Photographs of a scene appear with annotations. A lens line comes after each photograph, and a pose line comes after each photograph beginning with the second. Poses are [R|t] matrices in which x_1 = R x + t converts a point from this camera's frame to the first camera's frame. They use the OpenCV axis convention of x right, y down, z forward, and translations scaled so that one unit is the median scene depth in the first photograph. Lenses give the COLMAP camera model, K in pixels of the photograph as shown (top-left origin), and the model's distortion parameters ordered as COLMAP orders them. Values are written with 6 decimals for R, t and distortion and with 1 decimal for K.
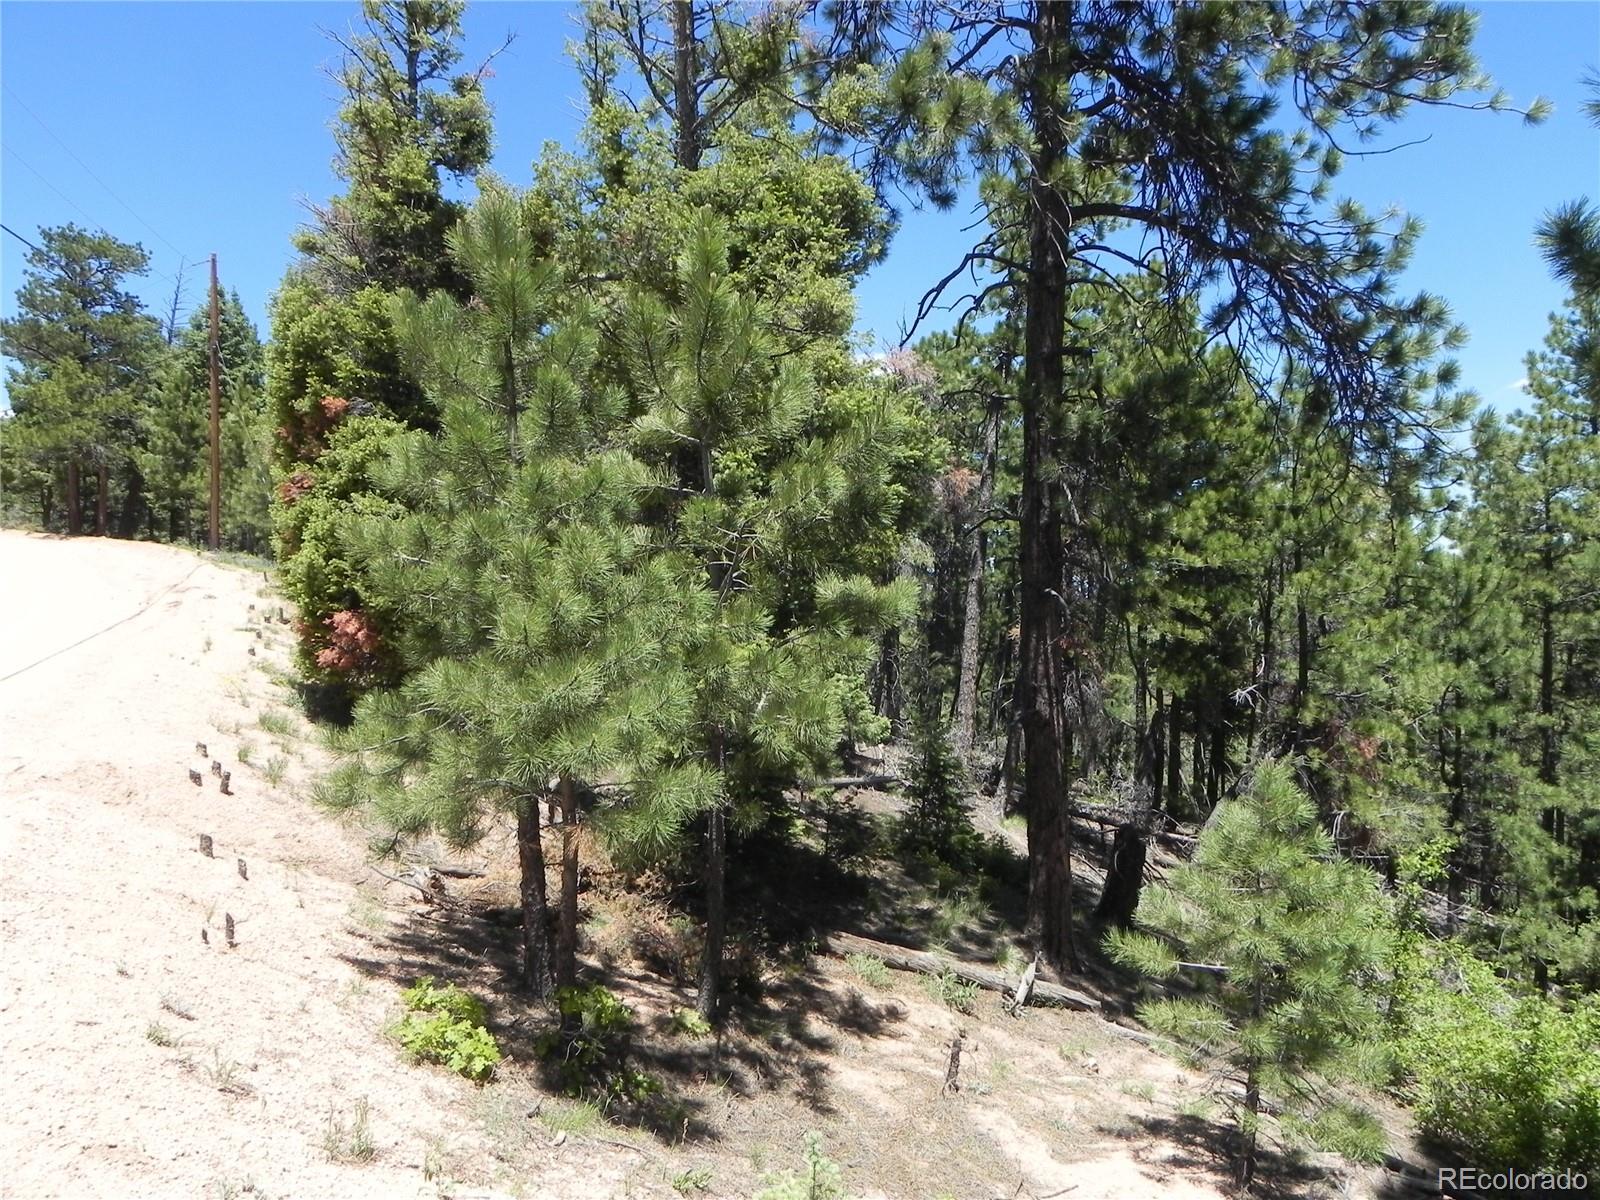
lens RADIAL K [[1204.4, 0, 810.2], [0, 1204.4, 587.8], [0, 0, 1]] dist [0.002897, -0.005399]
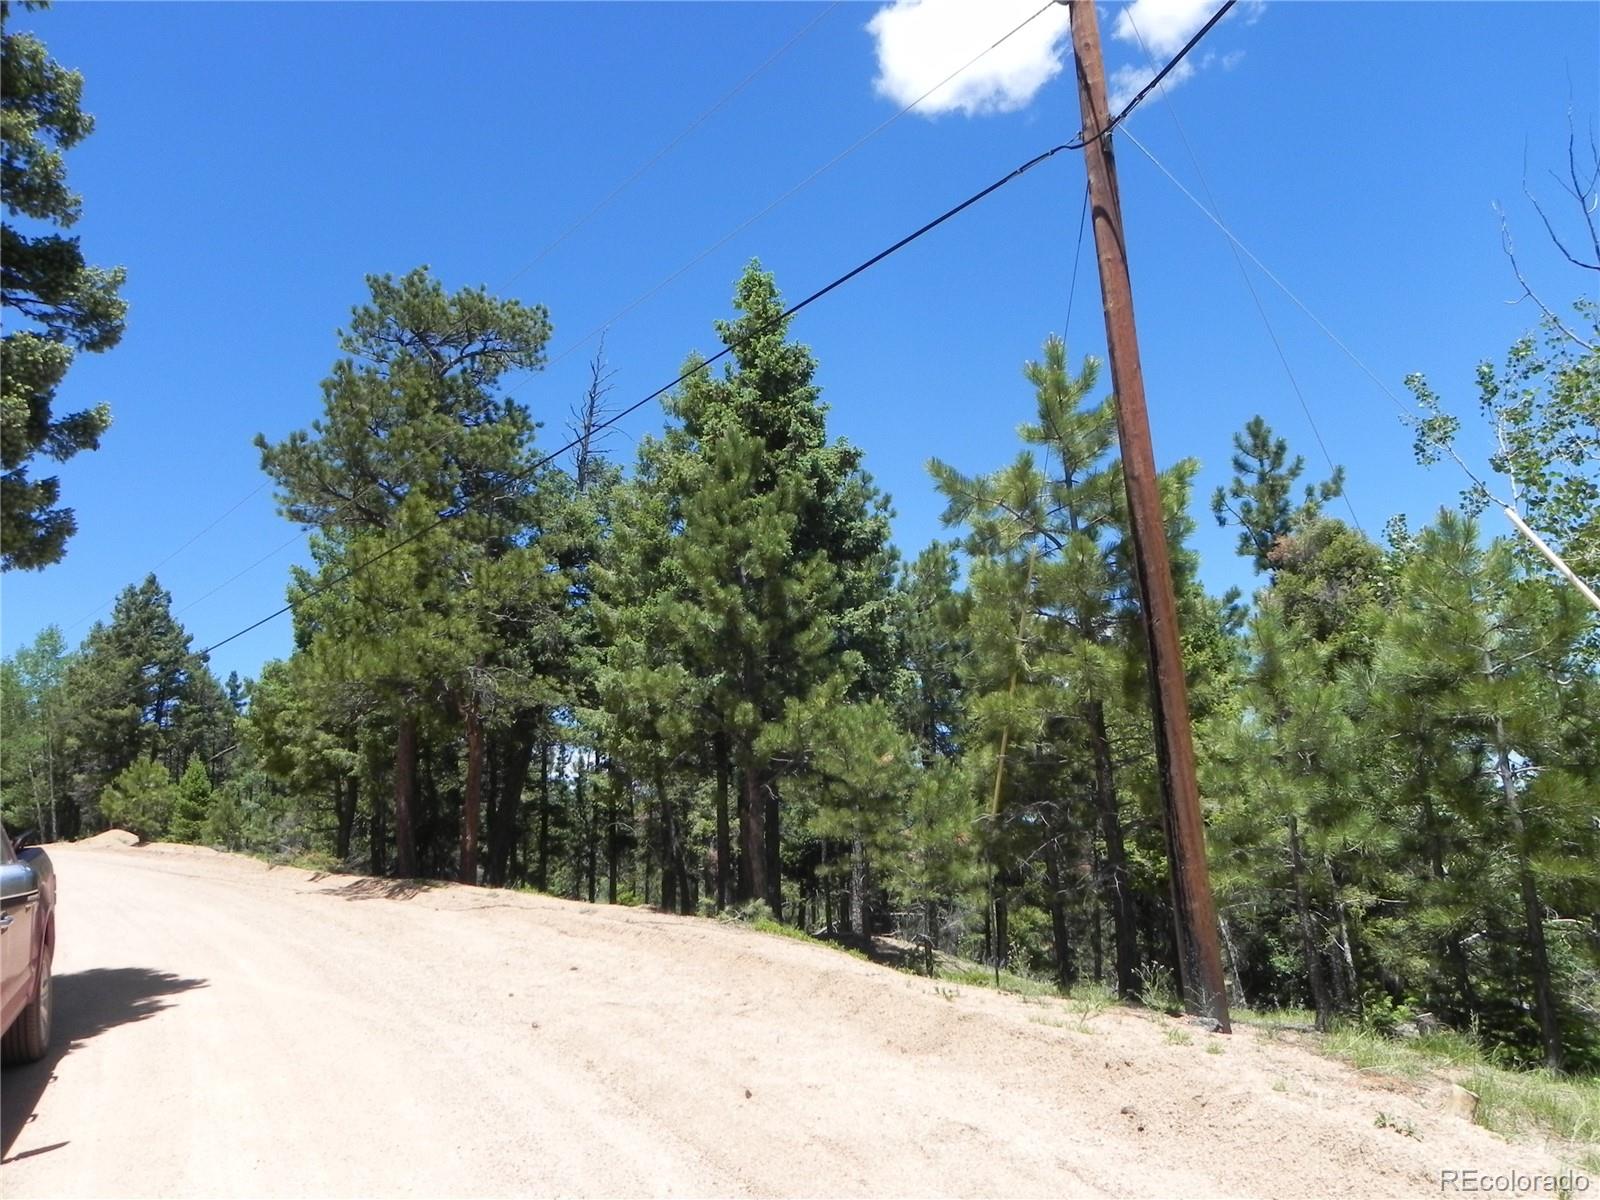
lens RADIAL K [[1204.4, 0, 810.2], [0, 1204.4, 587.8], [0, 0, 1]] dist [0.002897, -0.005399]
pose [[0.984386, -0.081923, -0.155799, -0.368742], [0.044448, 0.972100, -0.230315, -0.036789], [0.170320, 0.219794, 0.960563, 0.542562]]
